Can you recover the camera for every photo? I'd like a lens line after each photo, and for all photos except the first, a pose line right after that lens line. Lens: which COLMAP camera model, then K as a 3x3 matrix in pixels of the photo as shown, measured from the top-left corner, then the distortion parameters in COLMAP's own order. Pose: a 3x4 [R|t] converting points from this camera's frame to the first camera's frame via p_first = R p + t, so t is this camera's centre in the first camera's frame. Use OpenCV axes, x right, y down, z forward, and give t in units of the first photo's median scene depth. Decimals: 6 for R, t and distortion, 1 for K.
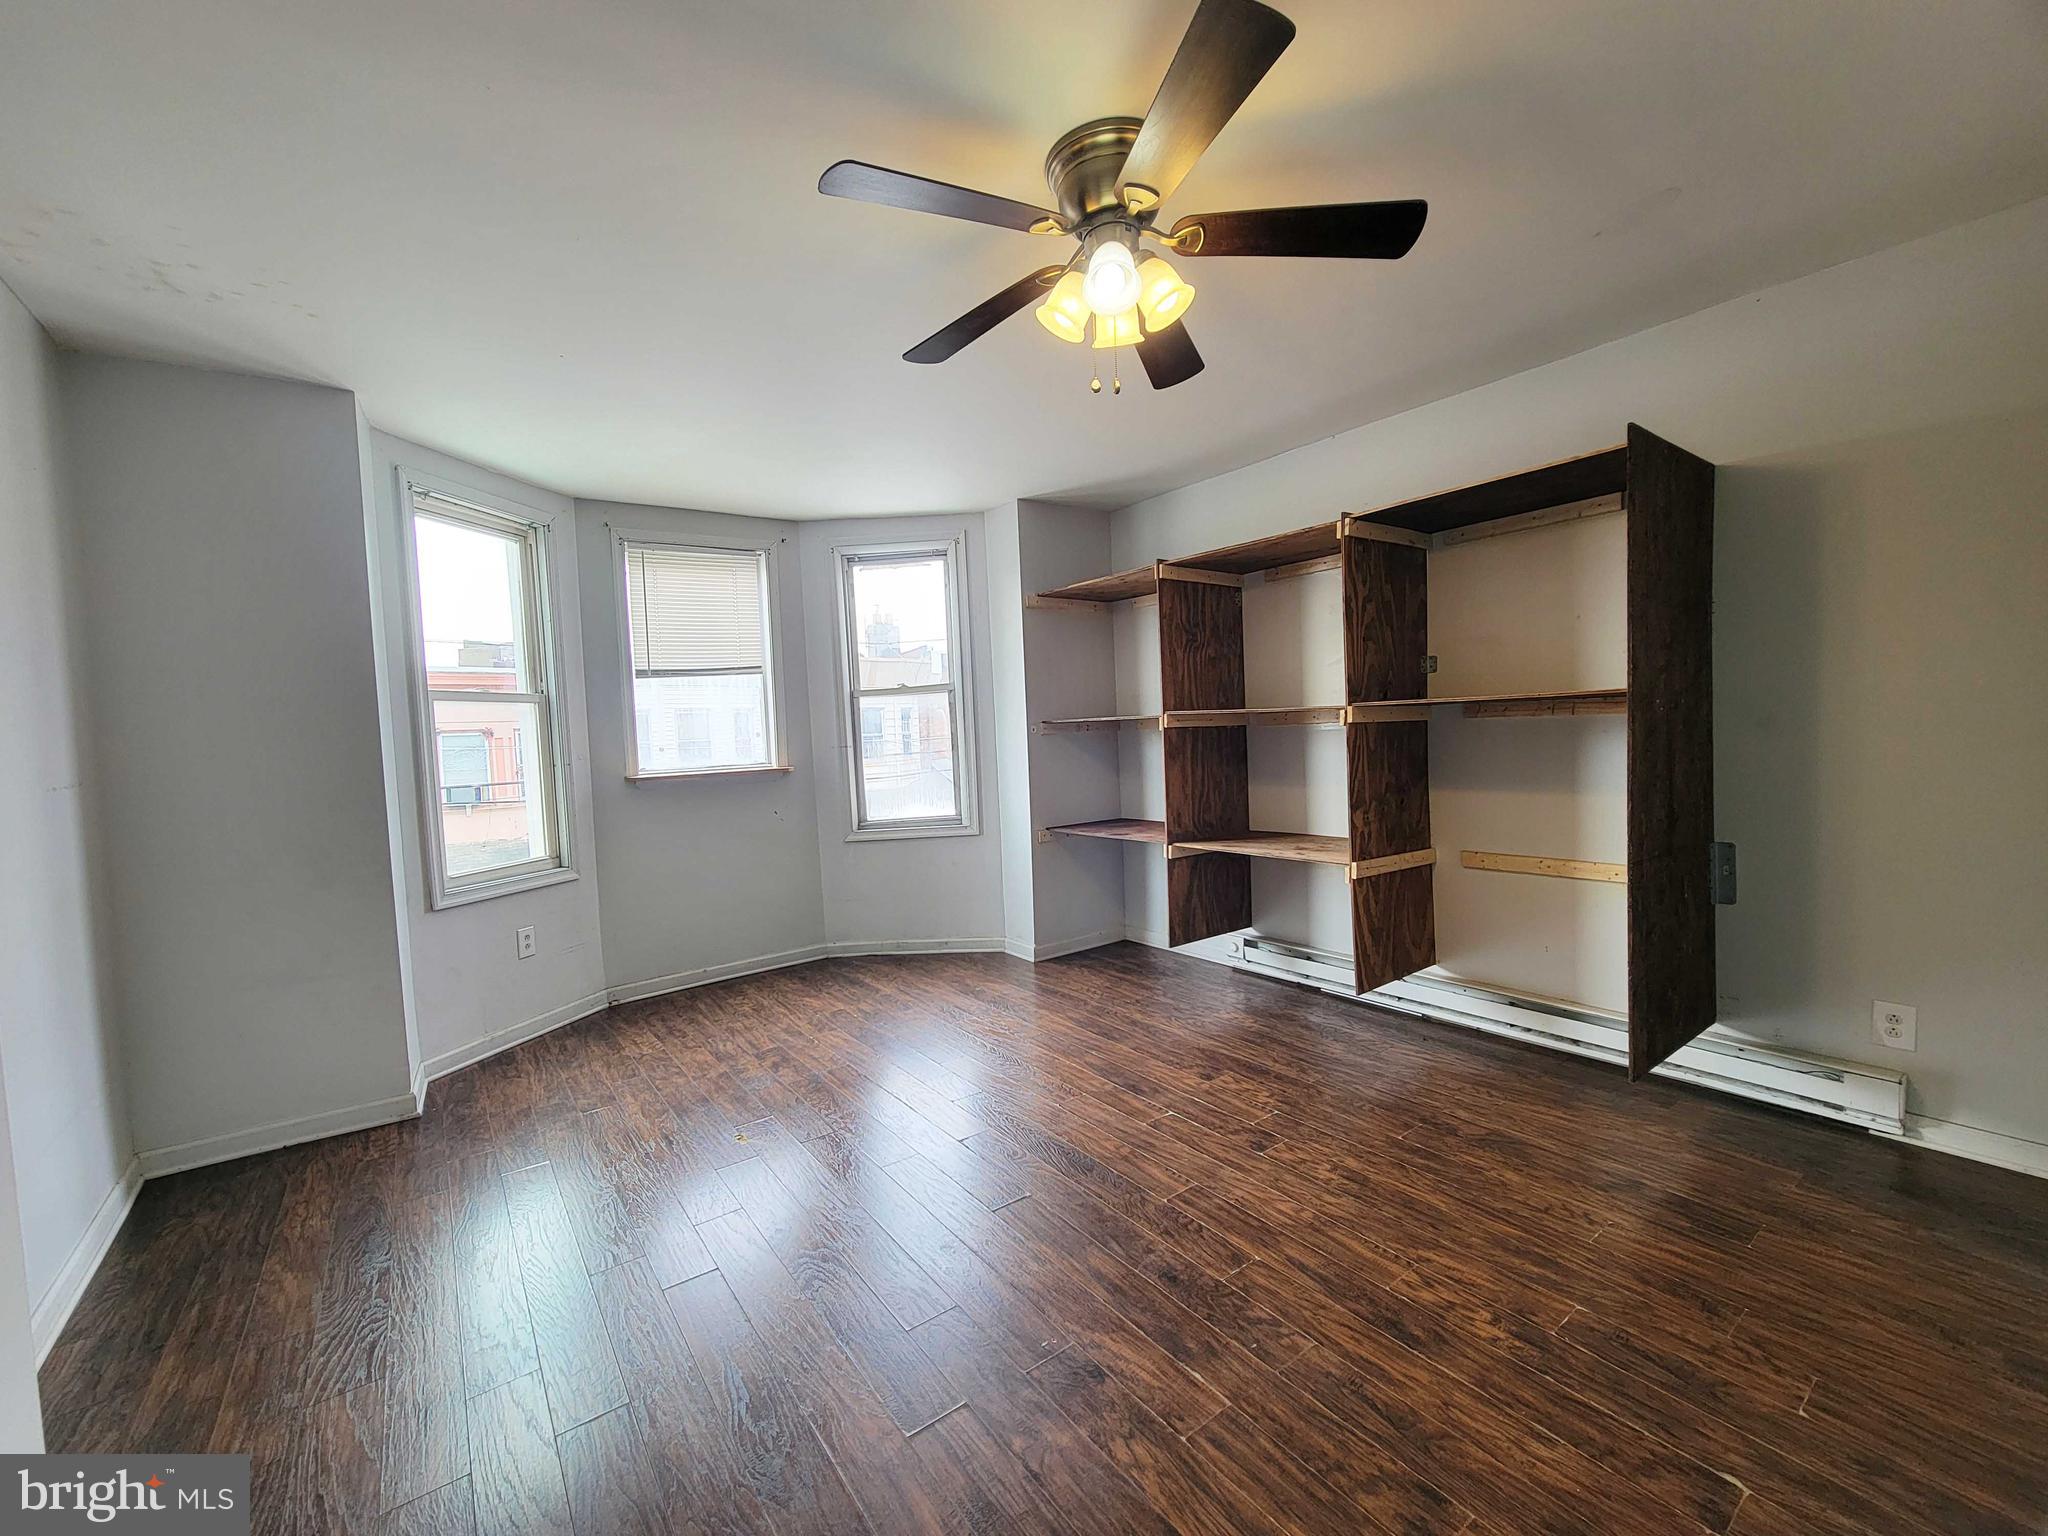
lens RADIAL K [[834.2, 0, 1005.0], [0, 834.2, 775.9], [0, 0, 1]] dist [0.000680, 0.001013]
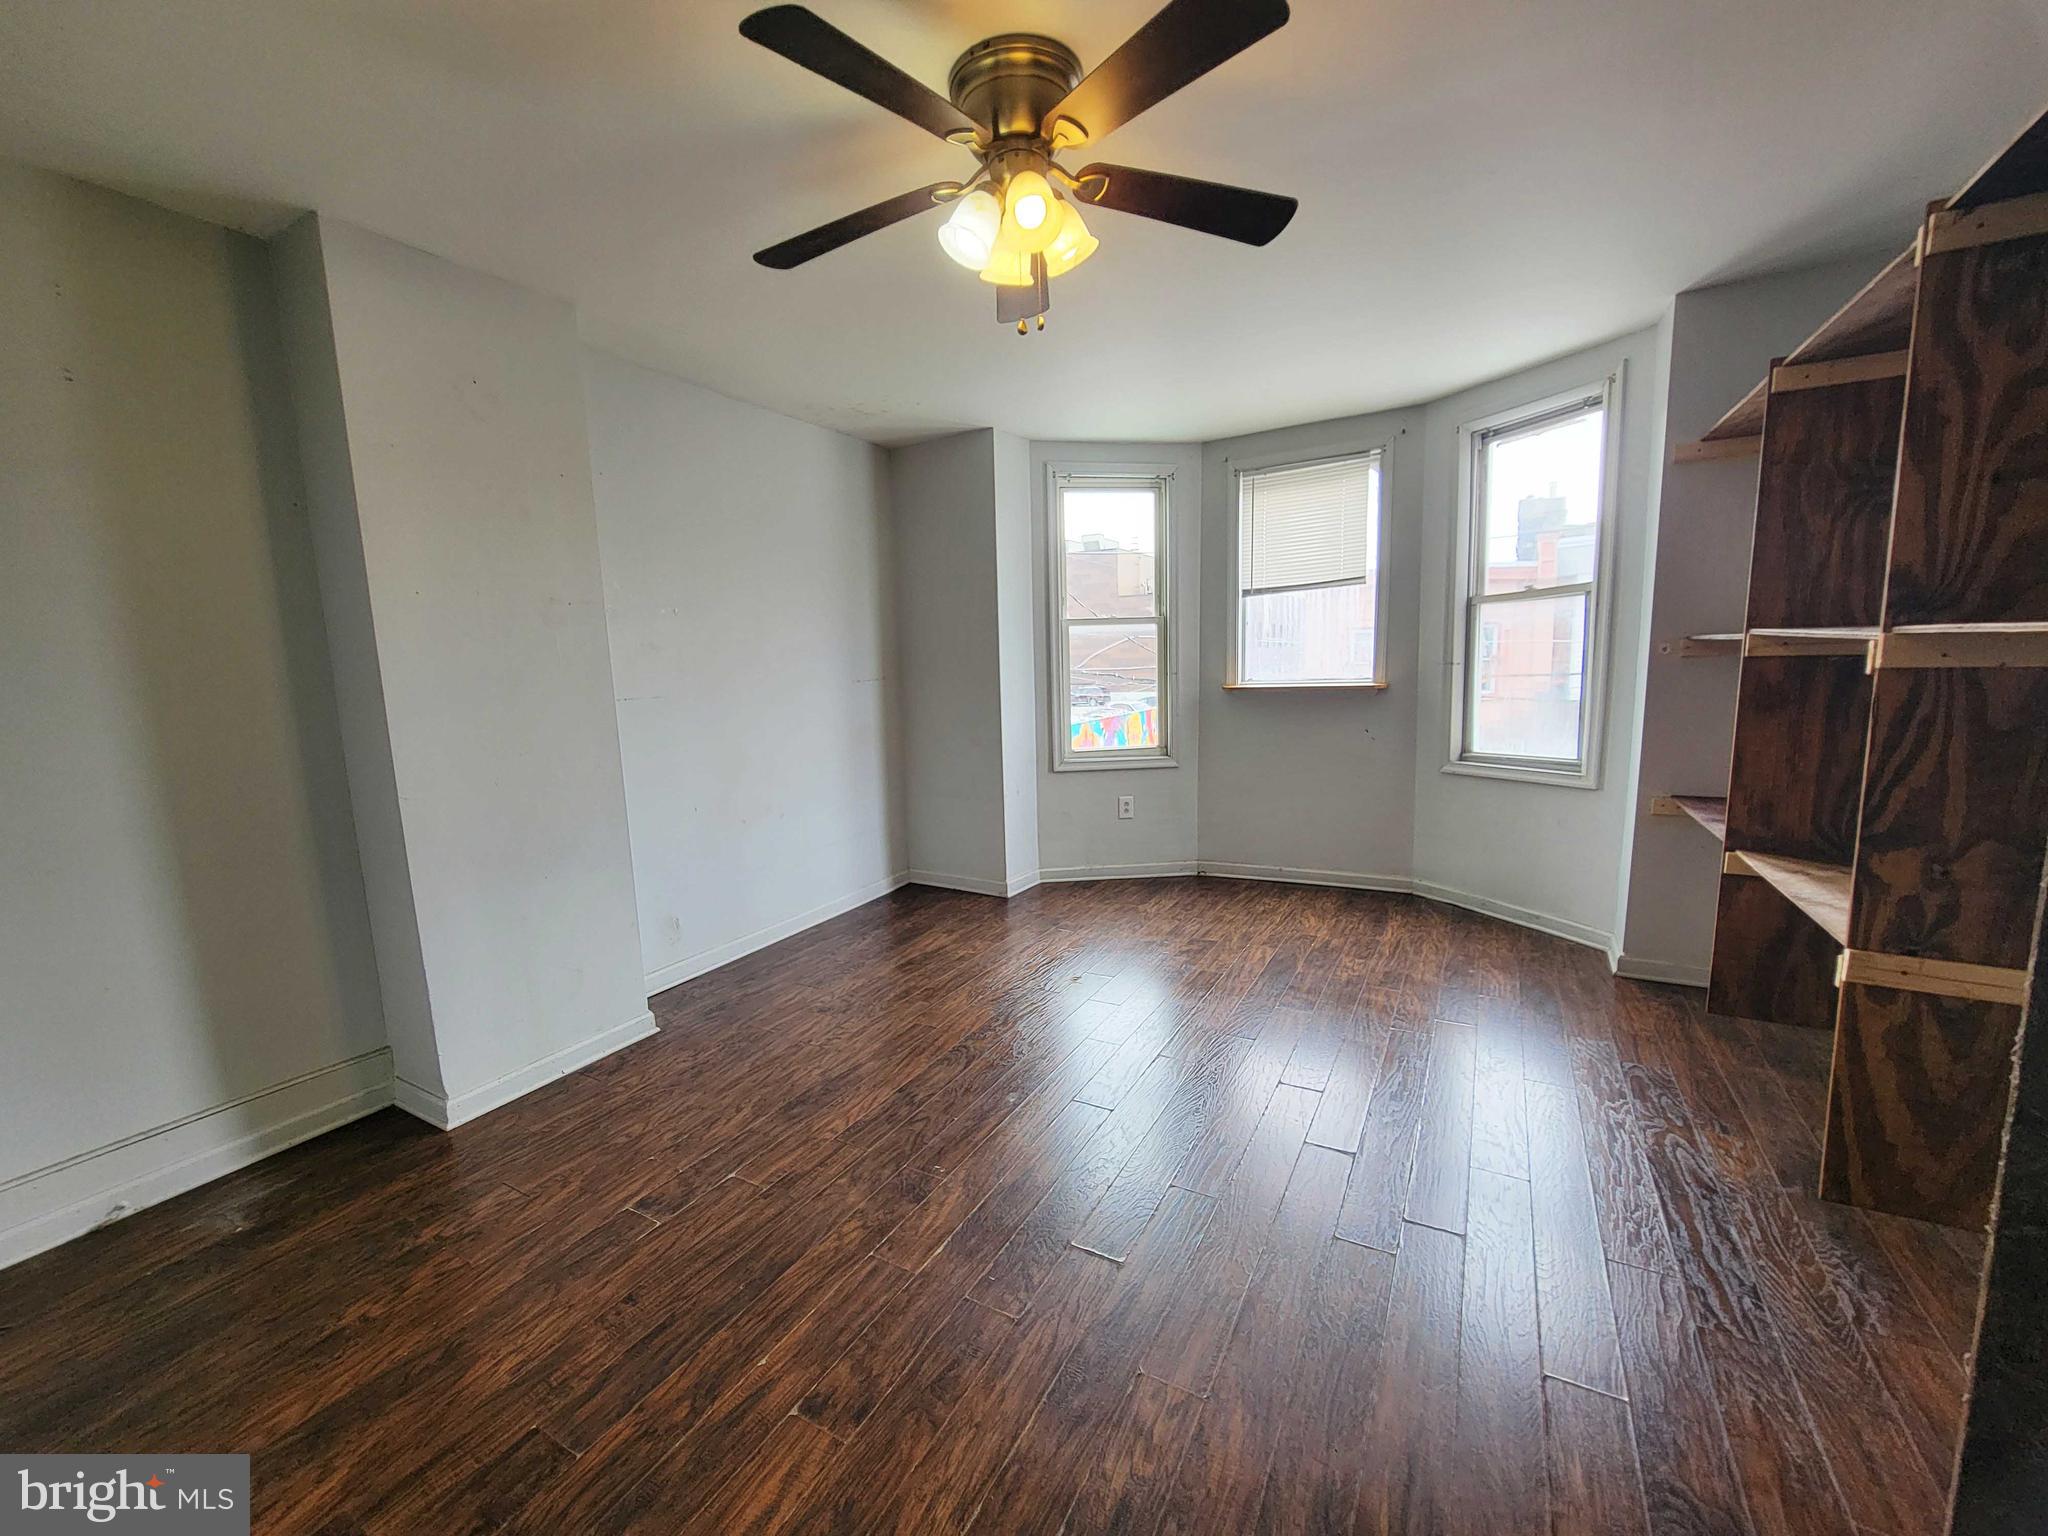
lens RADIAL K [[834.2, 0, 1005.0], [0, 834.2, 775.9], [0, 0, 1]] dist [0.000680, 0.001013]
pose [[0.410633, 0.154264, -0.898656, 0.477644], [-0.034027, 0.987490, 0.153966, -0.043364], [0.911166, -0.032645, 0.410745, 0.249992]]
